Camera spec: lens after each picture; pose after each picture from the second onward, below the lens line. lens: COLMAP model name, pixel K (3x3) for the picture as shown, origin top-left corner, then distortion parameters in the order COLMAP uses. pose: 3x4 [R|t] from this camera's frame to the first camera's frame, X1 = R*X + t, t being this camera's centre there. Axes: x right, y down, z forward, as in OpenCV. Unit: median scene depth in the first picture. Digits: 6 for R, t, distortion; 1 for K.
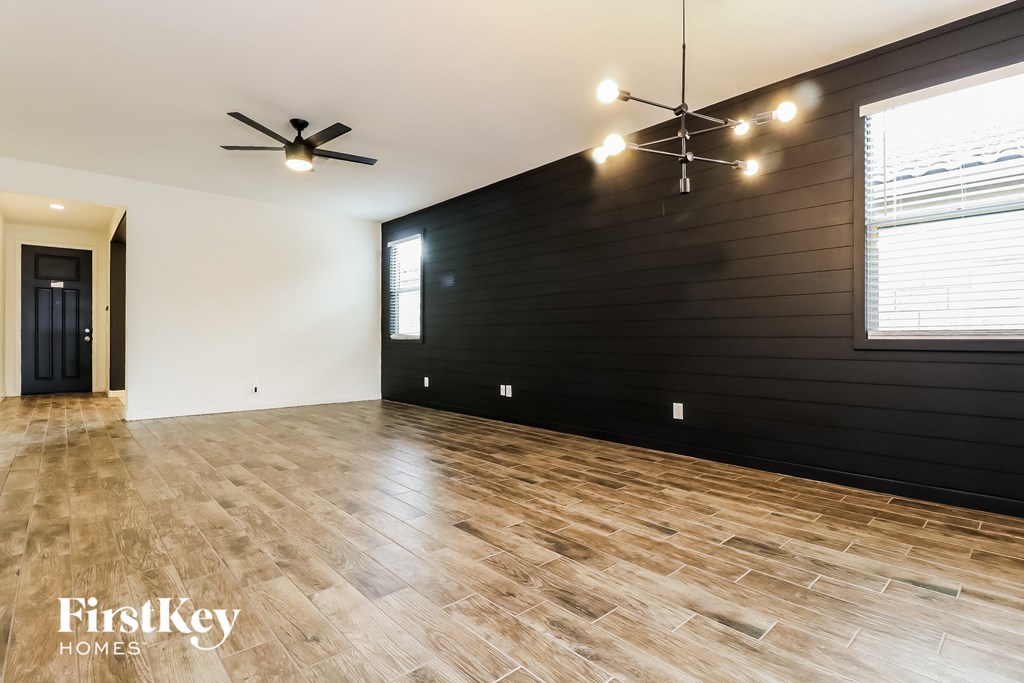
lens RADIAL K [[494.0, 0, 509.5], [0, 494.0, 335.2], [0, 0, 1]] dist [-0.000582, -0.000205]
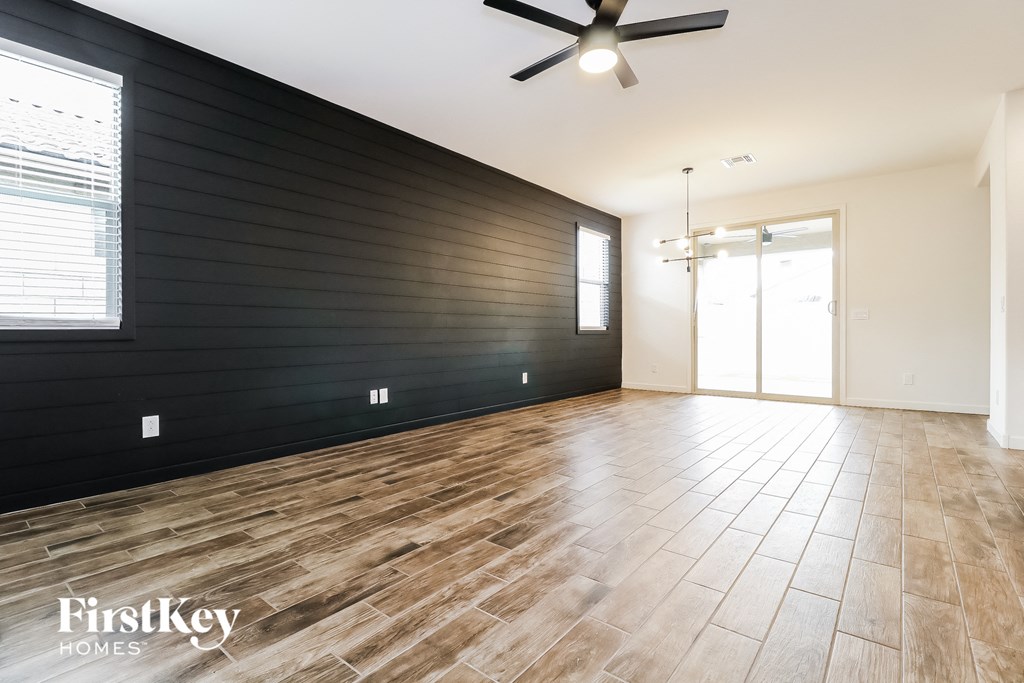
lens RADIAL K [[494.0, 0, 509.5], [0, 494.0, 335.2], [0, 0, 1]] dist [-0.000582, -0.000205]
pose [[-0.159316, -0.002438, 0.987225, -0.996240], [-0.003040, 0.999993, 0.001979, 0.019759], [-0.987223, -0.002686, -0.159322, 1.160478]]
